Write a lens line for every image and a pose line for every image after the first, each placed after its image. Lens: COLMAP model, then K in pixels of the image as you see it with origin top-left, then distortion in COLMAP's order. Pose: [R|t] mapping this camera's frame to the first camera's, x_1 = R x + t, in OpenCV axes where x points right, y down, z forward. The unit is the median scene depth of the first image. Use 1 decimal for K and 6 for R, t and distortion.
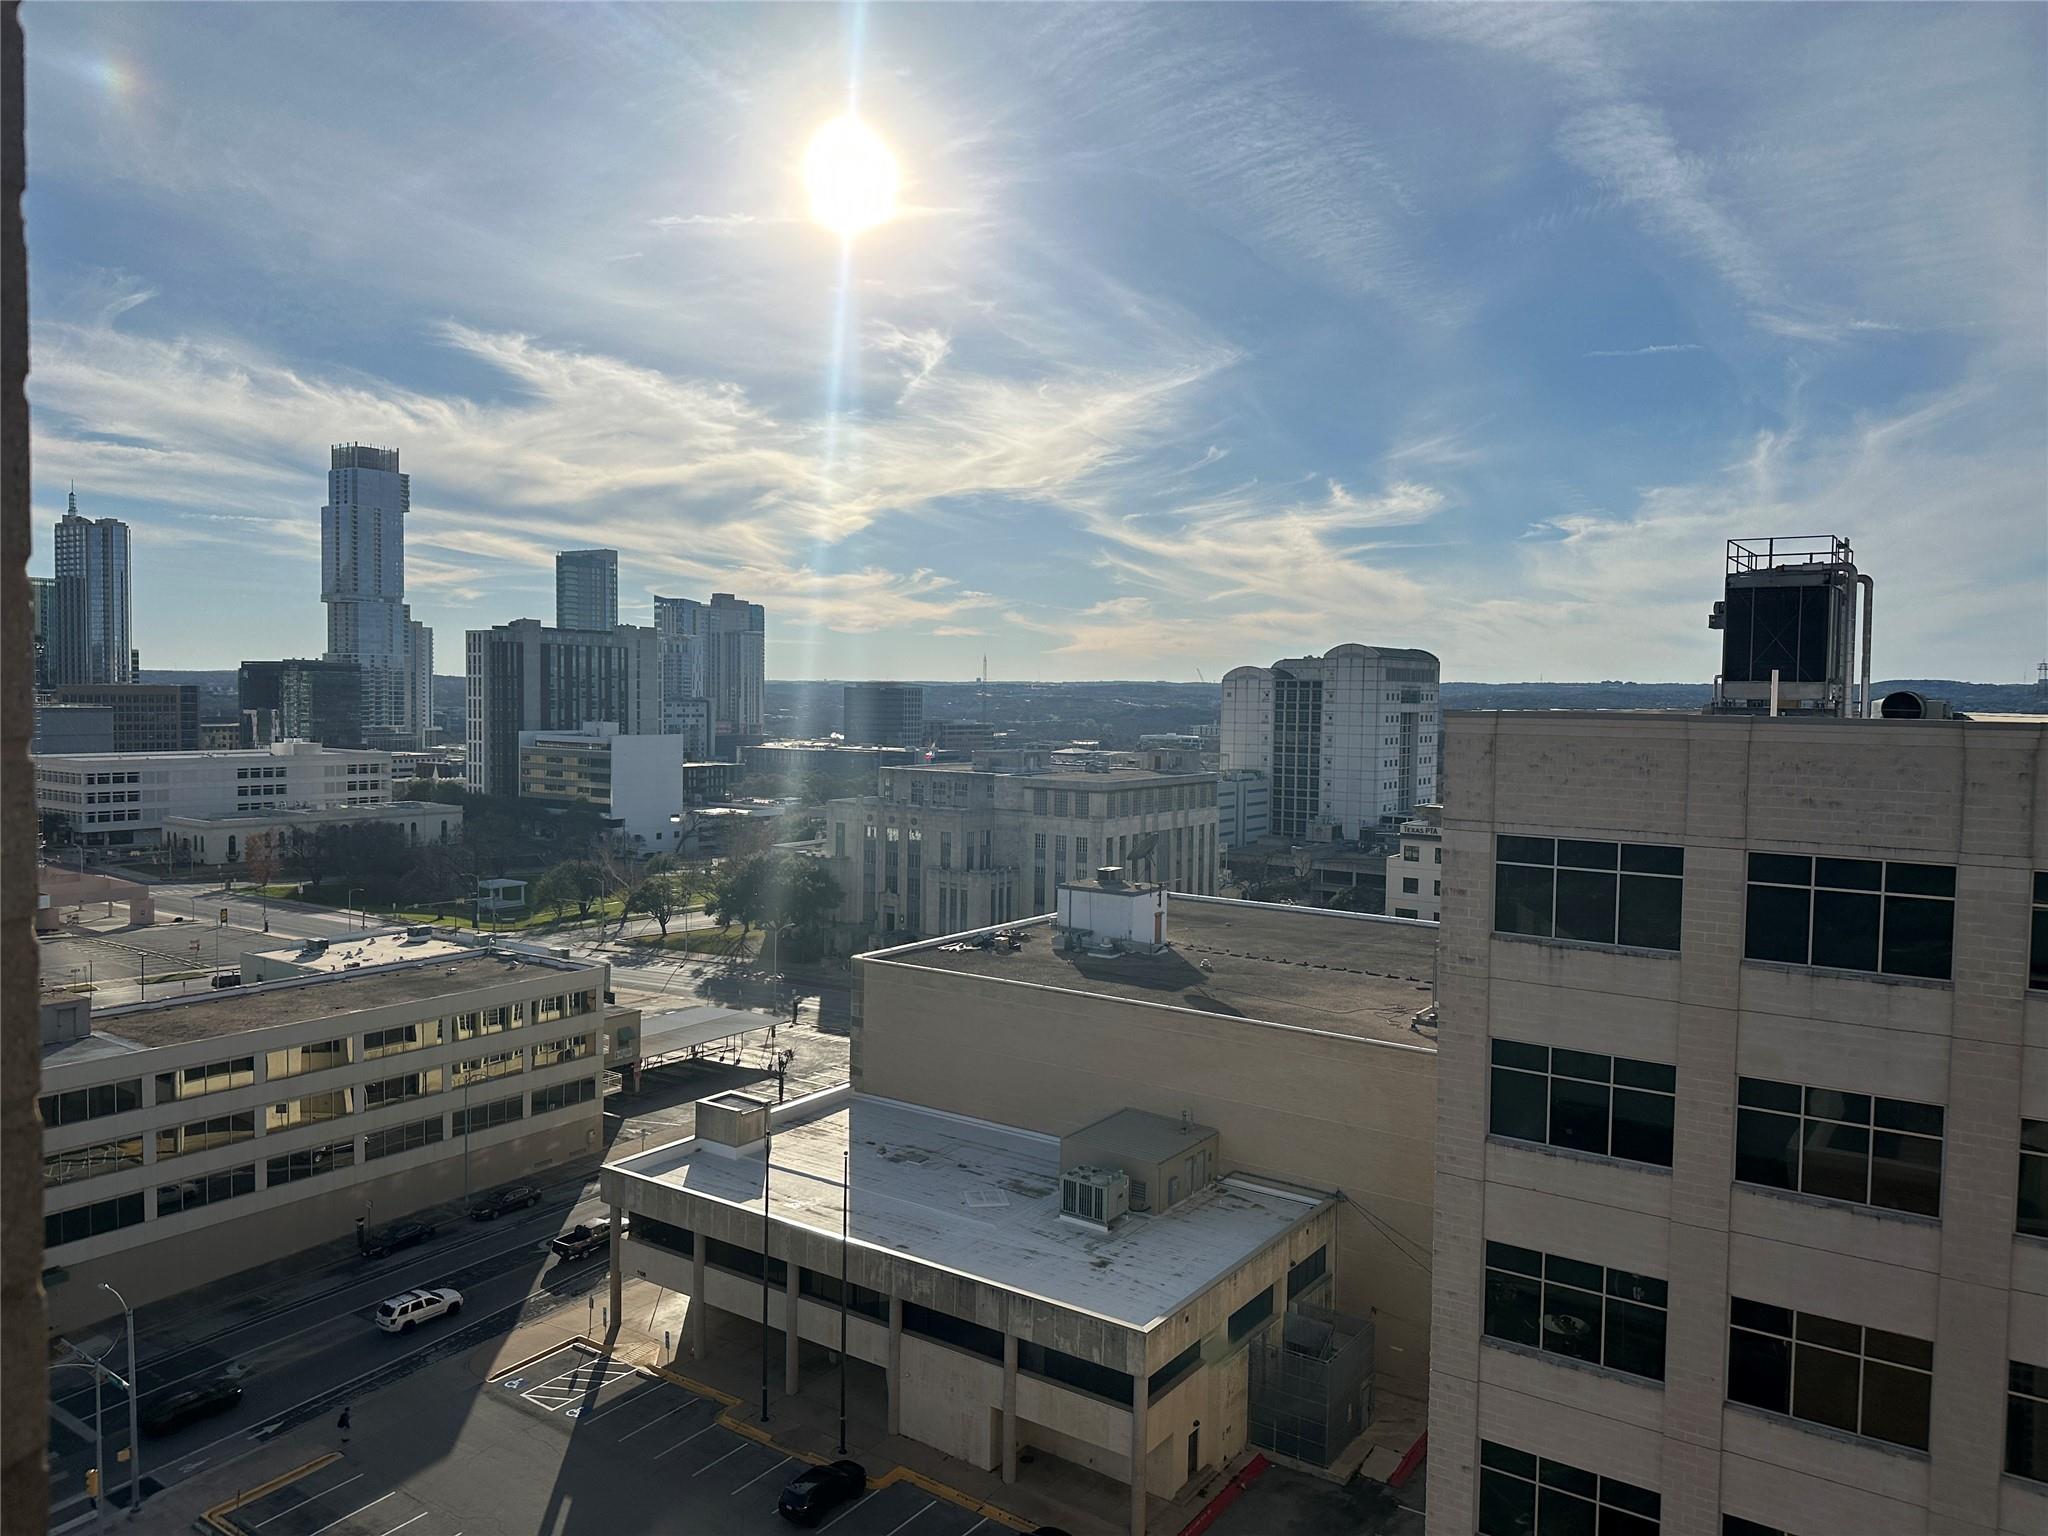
lens RADIAL K [[1442.0, 0, 1024.0], [0, 1442.0, 768.0], [0, 0, 1]] dist [0.179576, -0.311618]
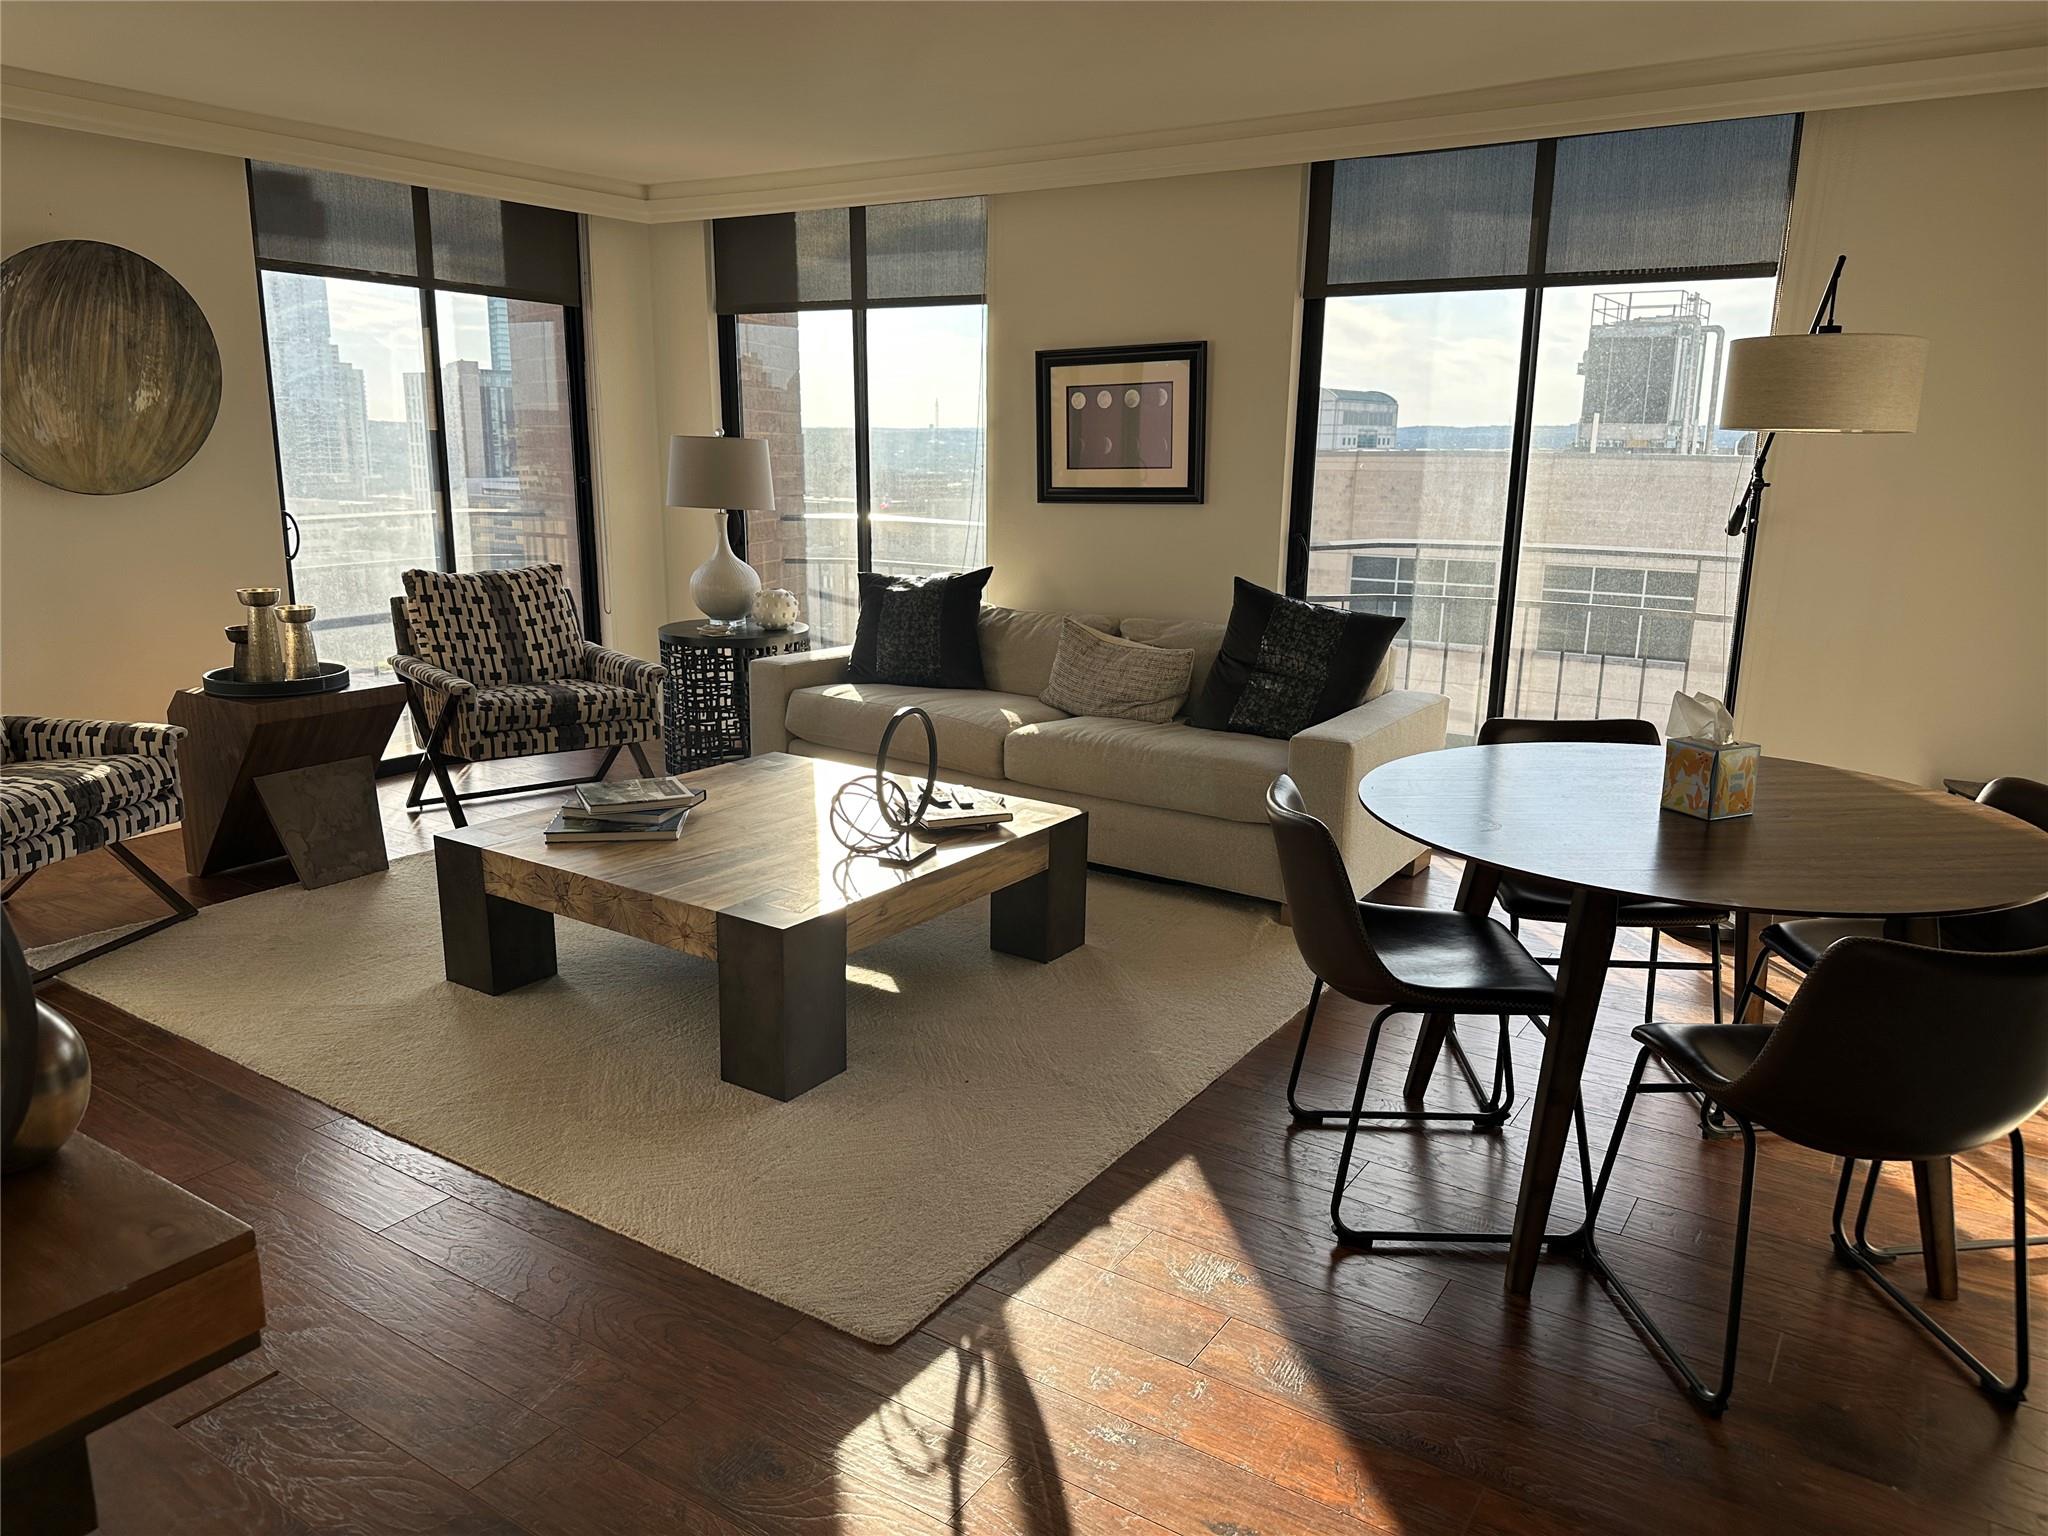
lens RADIAL K [[1442.0, 0, 1024.0], [0, 1442.0, 768.0], [0, 0, 1]] dist [0.179576, -0.311618]
pose [[0.999533, -0.009914, 0.028897, 0.007223], [0.004896, 0.985634, 0.168823, 0.009299], [-0.030156, -0.168603, 0.985223, -0.157028]]
